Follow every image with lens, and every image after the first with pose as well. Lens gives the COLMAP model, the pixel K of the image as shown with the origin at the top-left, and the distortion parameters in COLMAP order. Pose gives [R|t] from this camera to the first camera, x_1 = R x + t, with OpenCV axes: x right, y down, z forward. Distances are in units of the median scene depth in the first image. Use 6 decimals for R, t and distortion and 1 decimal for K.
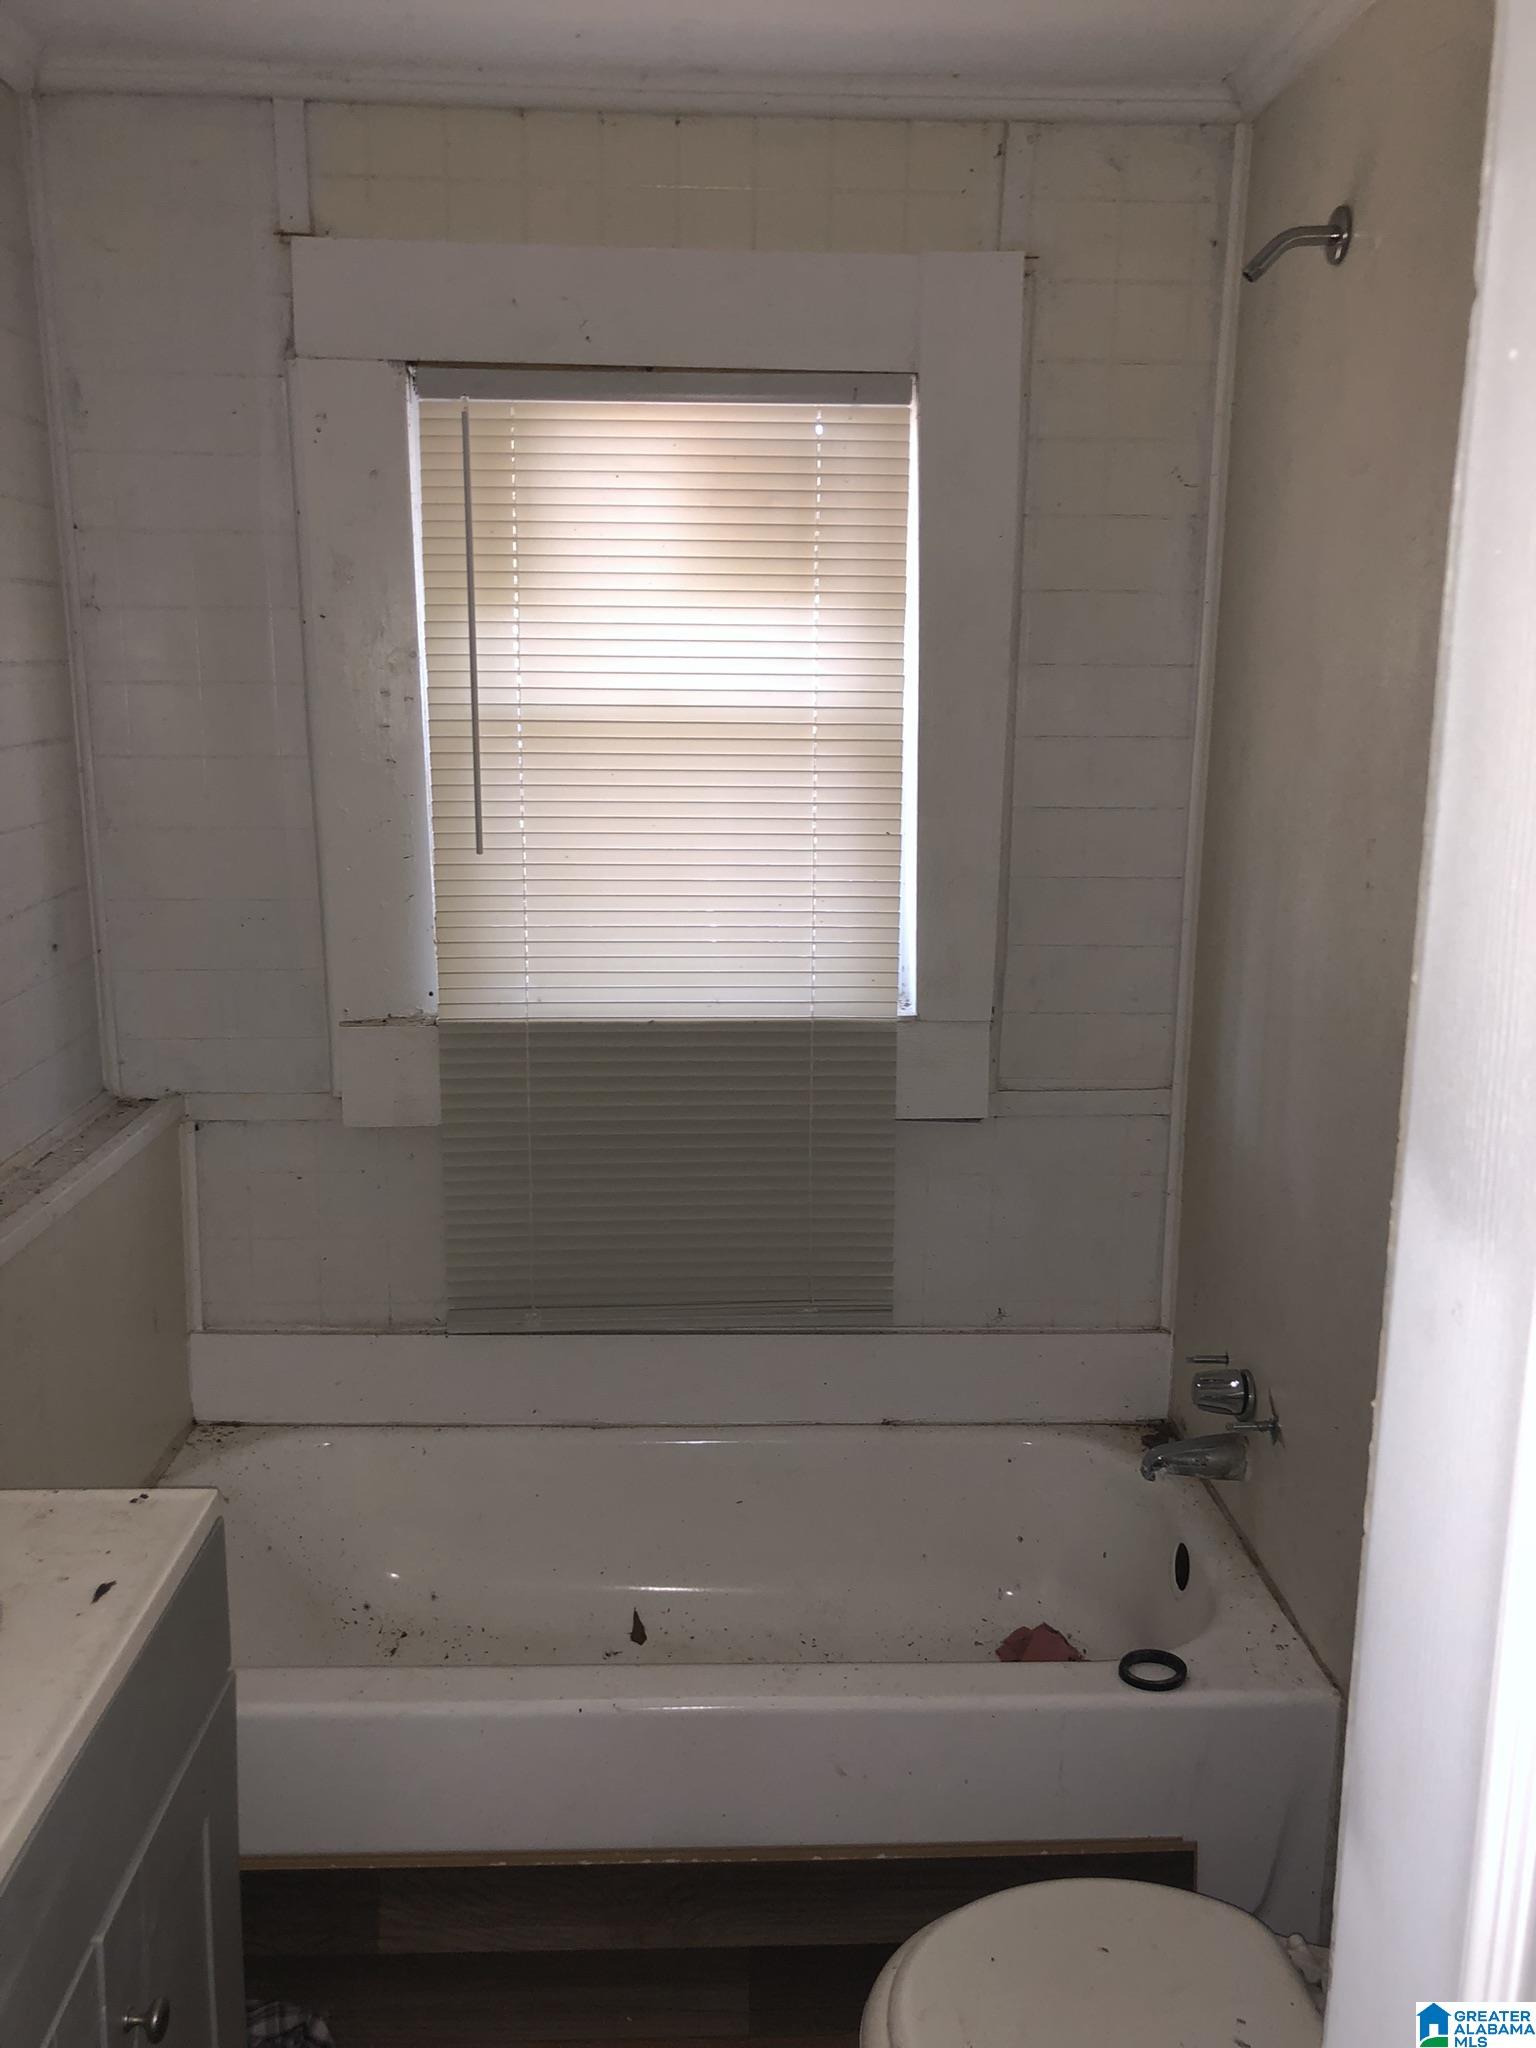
lens RADIAL K [[1660.0, 0, 767.3], [0, 1660.0, 1026.9], [0, 0, 1]] dist [0.021490, -0.017298]
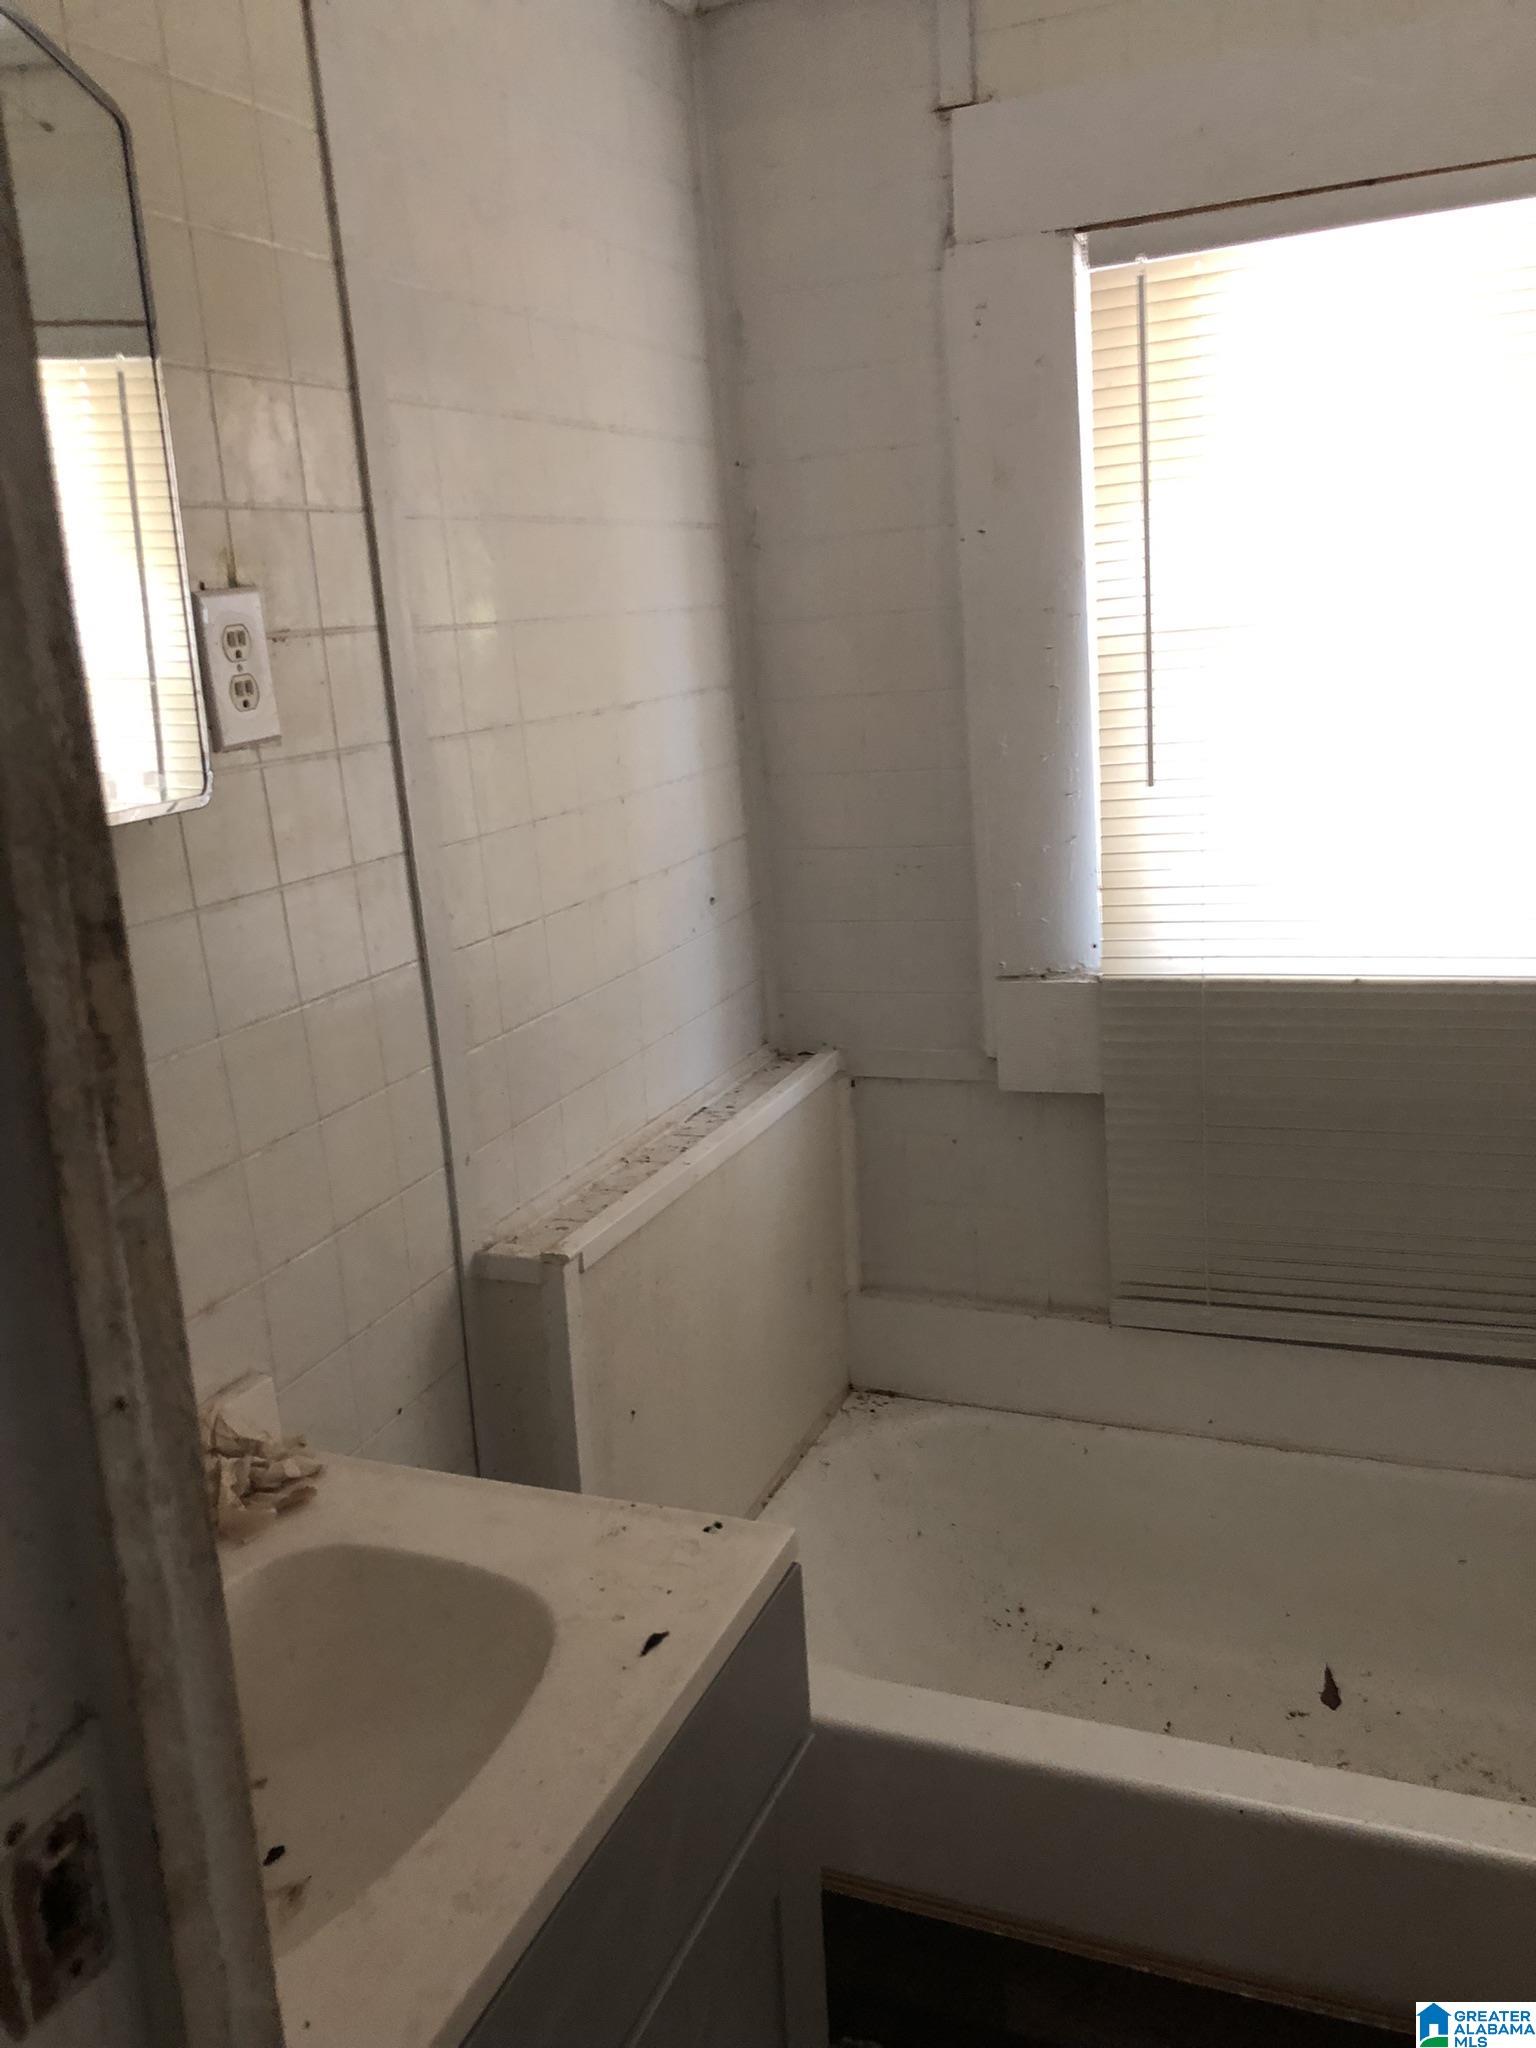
lens RADIAL K [[1660.0, 0, 761.3], [0, 1660.0, 1004.6], [0, 0, 1]] dist [0.021490, -0.017298]
pose [[0.908281, 0.019082, -0.417925, 0.008521], [-0.007430, 0.999537, 0.029492, -0.013879], [0.418294, -0.023682, 0.908003, 0.118673]]
